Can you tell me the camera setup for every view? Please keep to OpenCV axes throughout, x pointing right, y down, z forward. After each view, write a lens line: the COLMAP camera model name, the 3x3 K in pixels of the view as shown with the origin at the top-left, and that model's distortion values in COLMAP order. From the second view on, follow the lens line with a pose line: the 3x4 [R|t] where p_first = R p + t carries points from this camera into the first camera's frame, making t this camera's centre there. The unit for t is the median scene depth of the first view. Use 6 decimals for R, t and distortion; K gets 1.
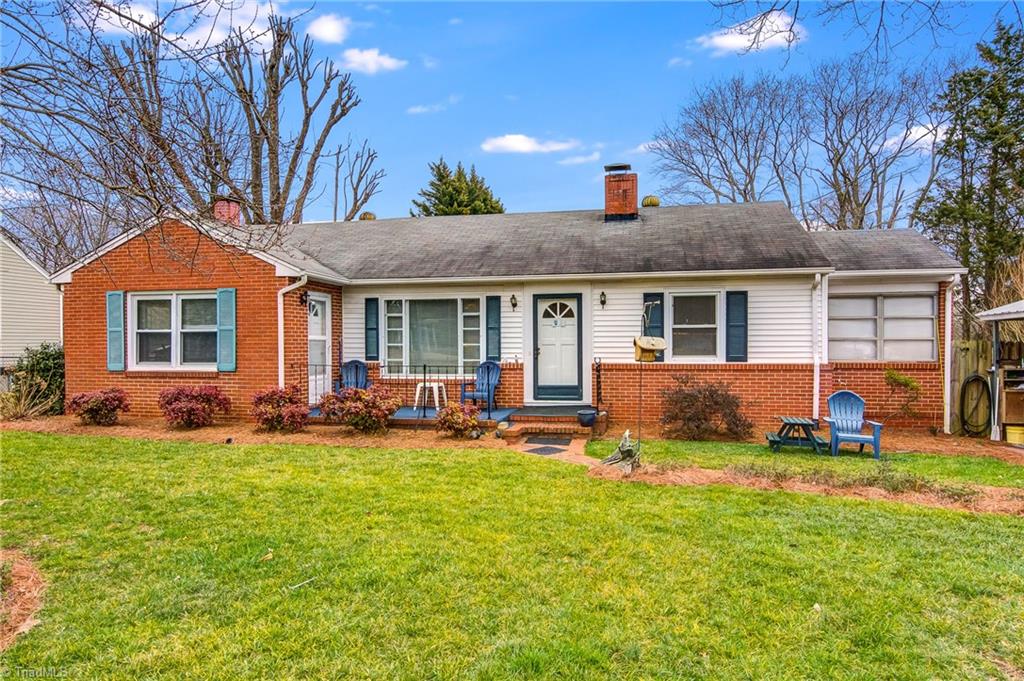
lens RADIAL K [[650.4, 0, 538.1], [0, 650.4, 337.8], [0, 0, 1]] dist [0.000867, -0.000408]
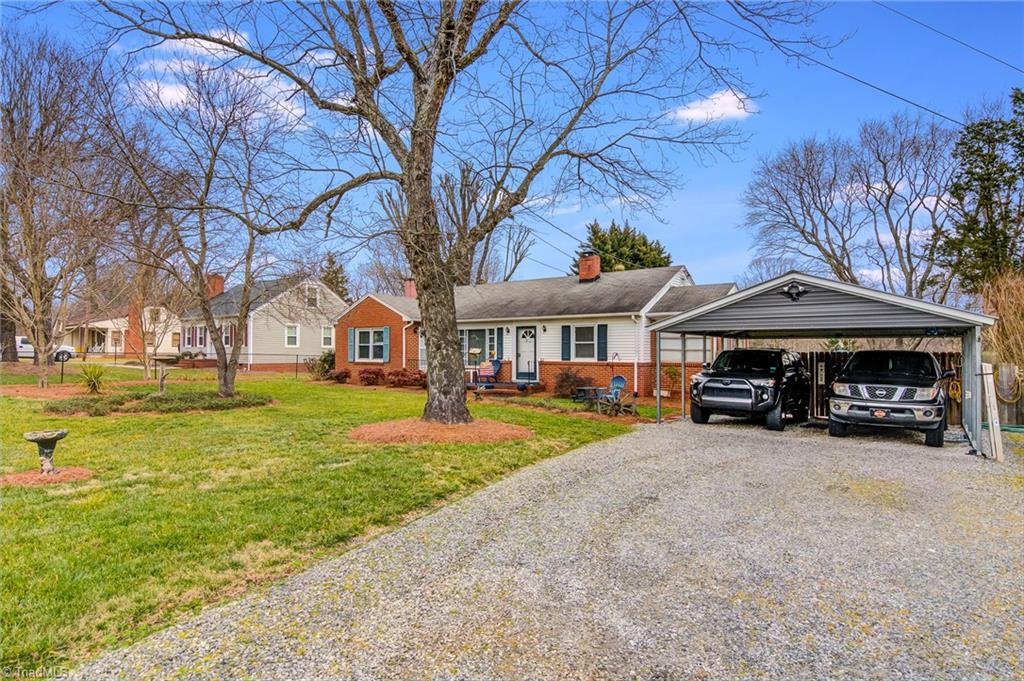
lens RADIAL K [[540.7, 0, 511.7], [0, 540.7, 338.8], [0, 0, 1]] dist [0.003202, -0.009683]
pose [[0.908280, -0.003915, -0.418345, 0.684042], [-0.002026, 0.999903, -0.013757, -0.006095], [0.418358, 0.013343, 0.908184, -0.523513]]
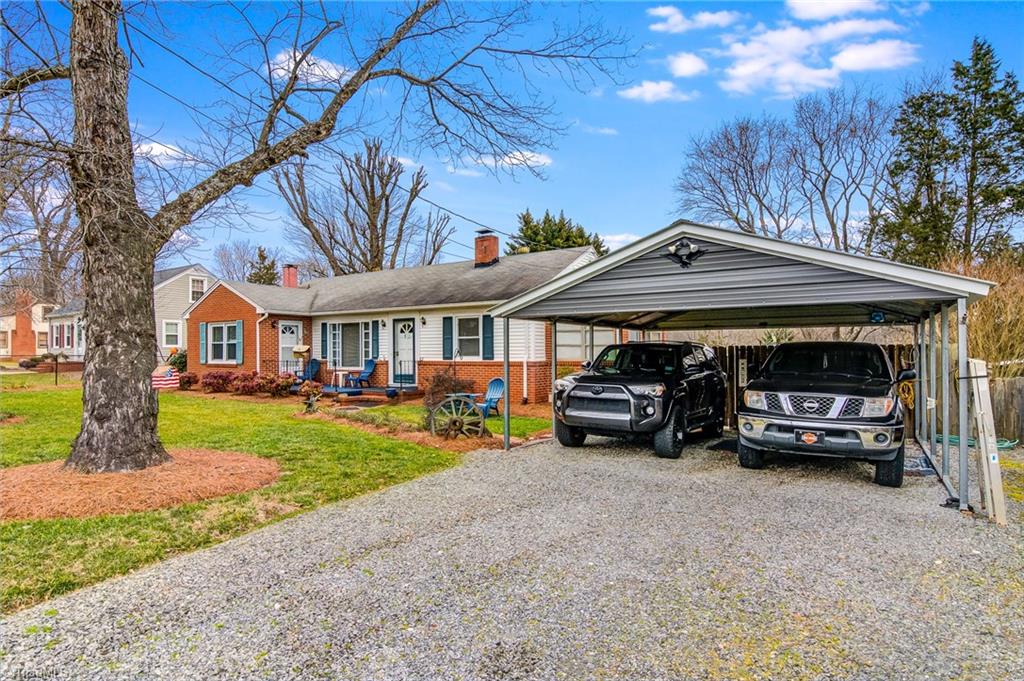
lens RADIAL K [[540.7, 0, 500.8], [0, 540.7, 344.1], [0, 0, 1]] dist [0.003202, -0.009683]
pose [[0.934582, -0.006571, -0.355688, 0.746226], [0.006559, 0.999978, -0.001239, 0.000226], [0.355688, -0.001175, 0.934604, -0.190507]]
